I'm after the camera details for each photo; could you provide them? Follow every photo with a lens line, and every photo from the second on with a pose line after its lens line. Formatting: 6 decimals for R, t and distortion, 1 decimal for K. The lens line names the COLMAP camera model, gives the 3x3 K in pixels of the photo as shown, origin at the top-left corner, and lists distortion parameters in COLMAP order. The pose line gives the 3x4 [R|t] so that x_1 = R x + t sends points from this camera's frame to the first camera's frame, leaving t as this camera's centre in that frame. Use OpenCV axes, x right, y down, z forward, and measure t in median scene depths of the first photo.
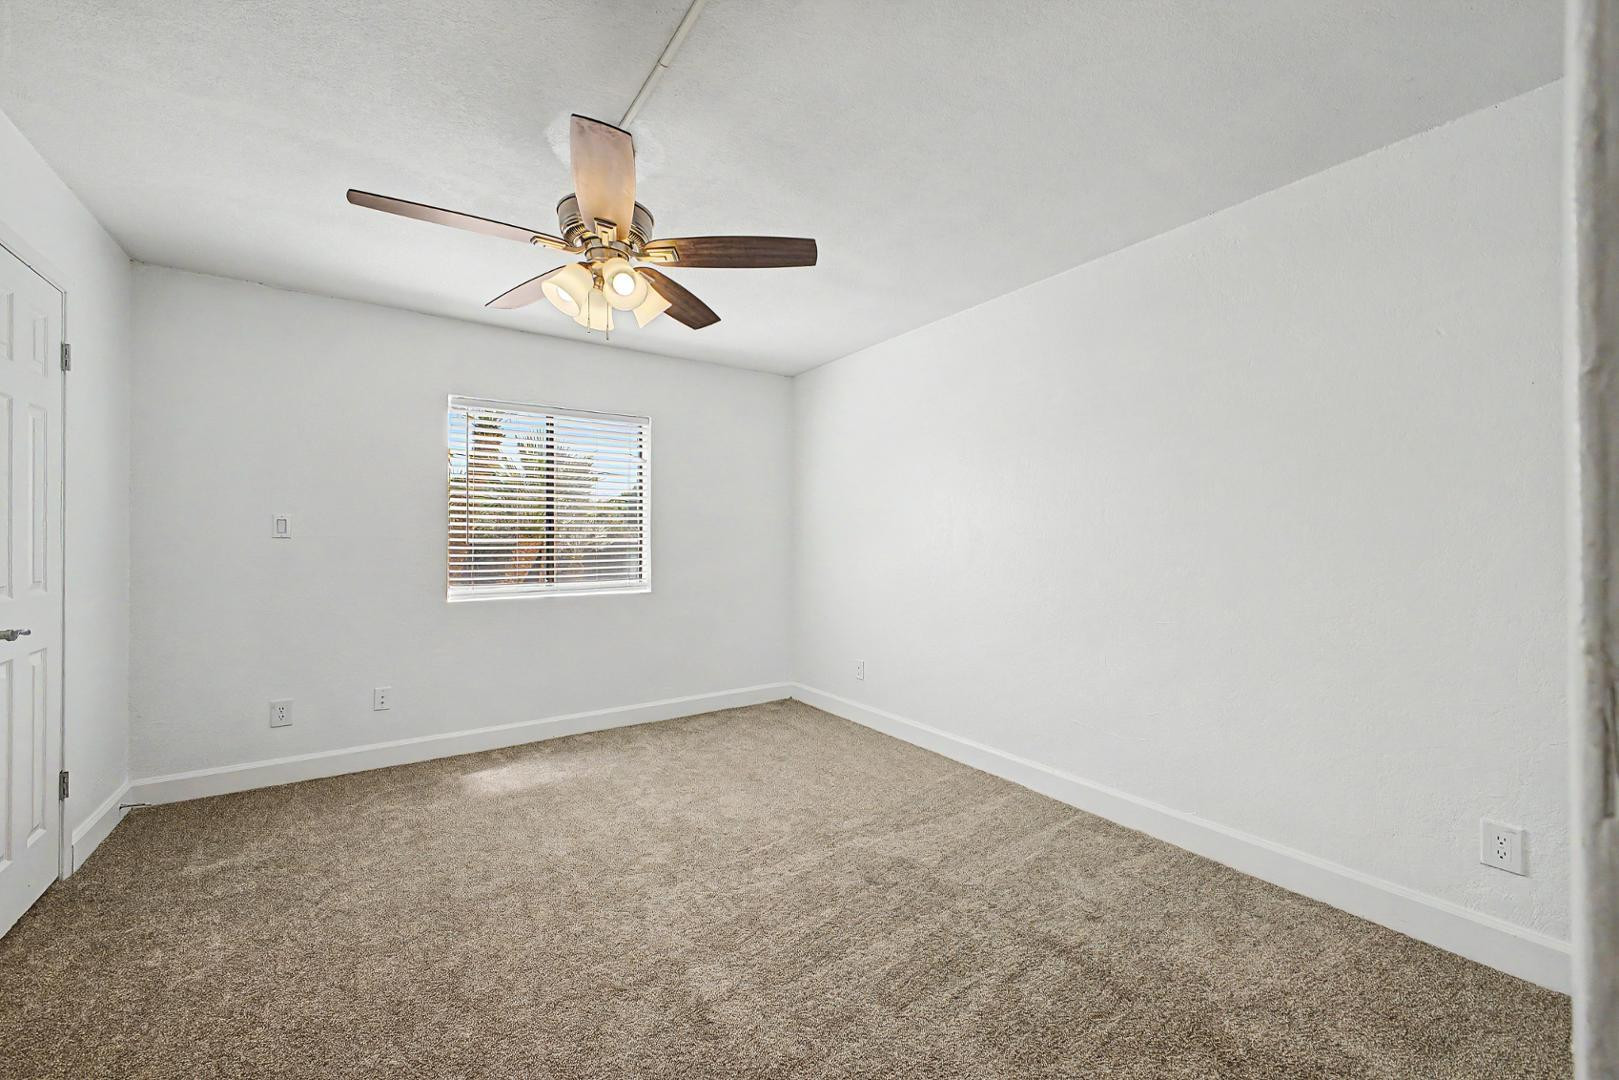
lens RADIAL K [[642.2, 0, 808.1], [0, 642.2, 547.8], [0, 0, 1]] dist [0.015044, -0.002407]
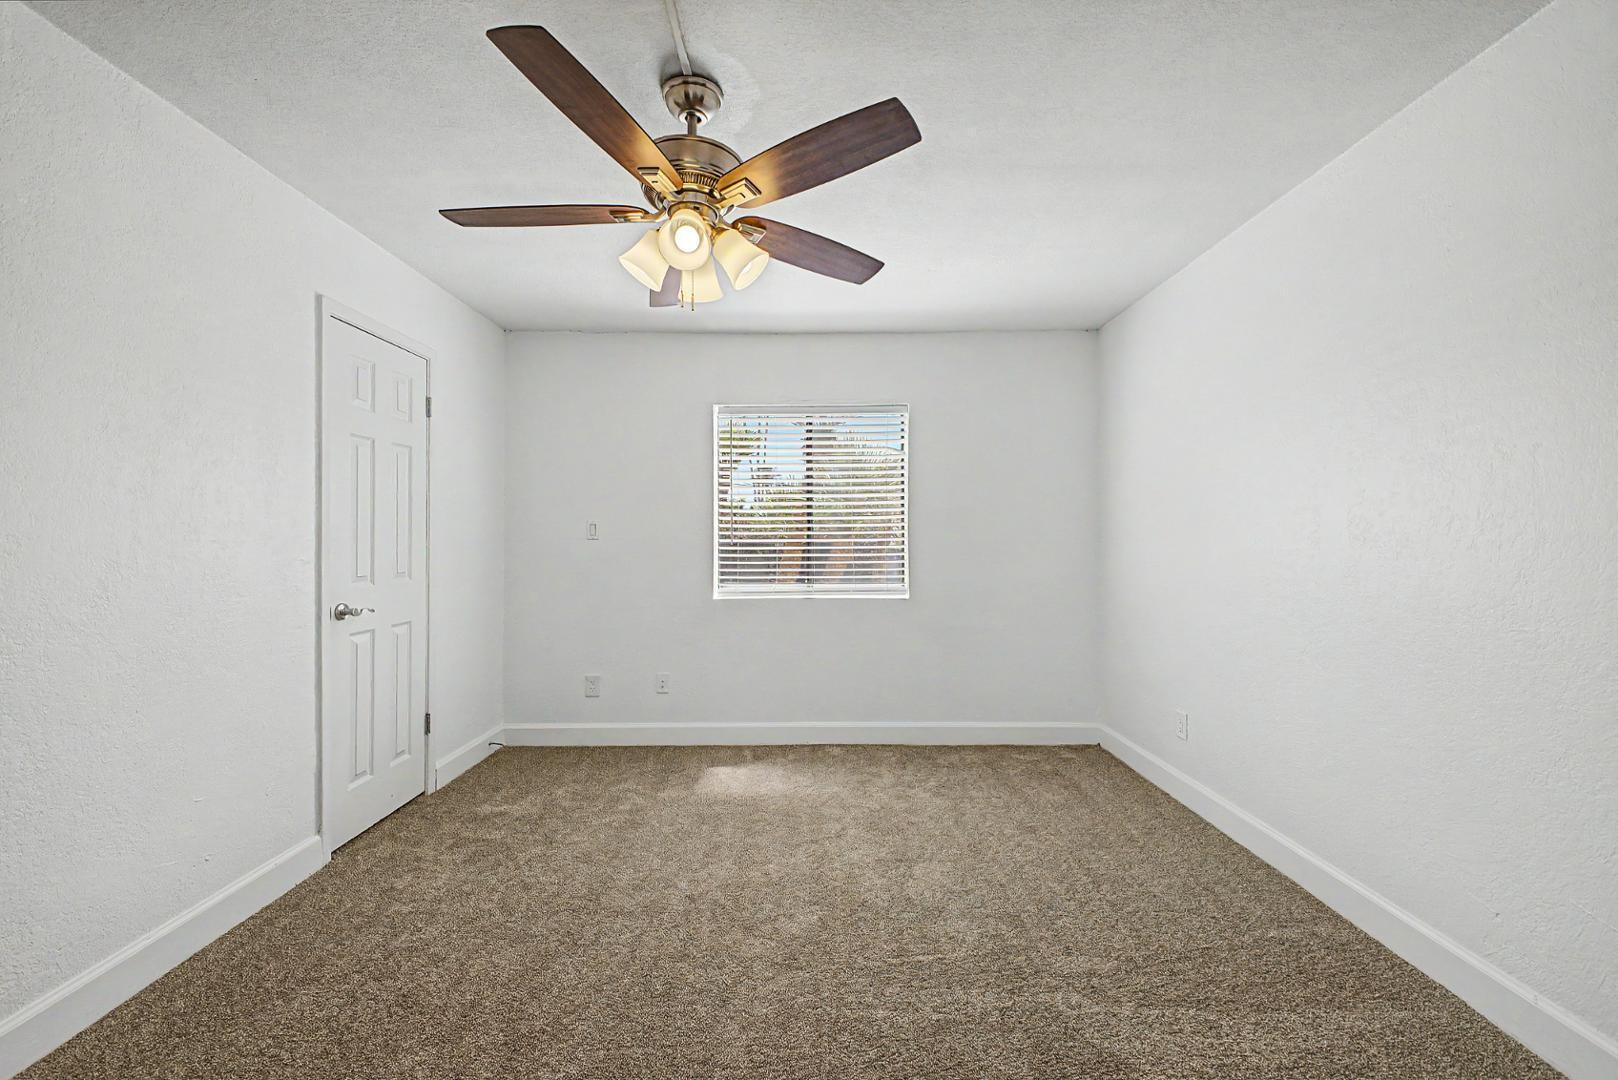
lens RADIAL K [[641.8, 0, 811.0], [0, 641.8, 534.8], [0, 0, 1]] dist [0.015044, -0.002407]
pose [[0.826897, -0.007164, -0.562307, 0.194566], [-0.004480, 0.999803, -0.019326, -0.002910], [0.562335, 0.018500, 0.826702, 0.244362]]
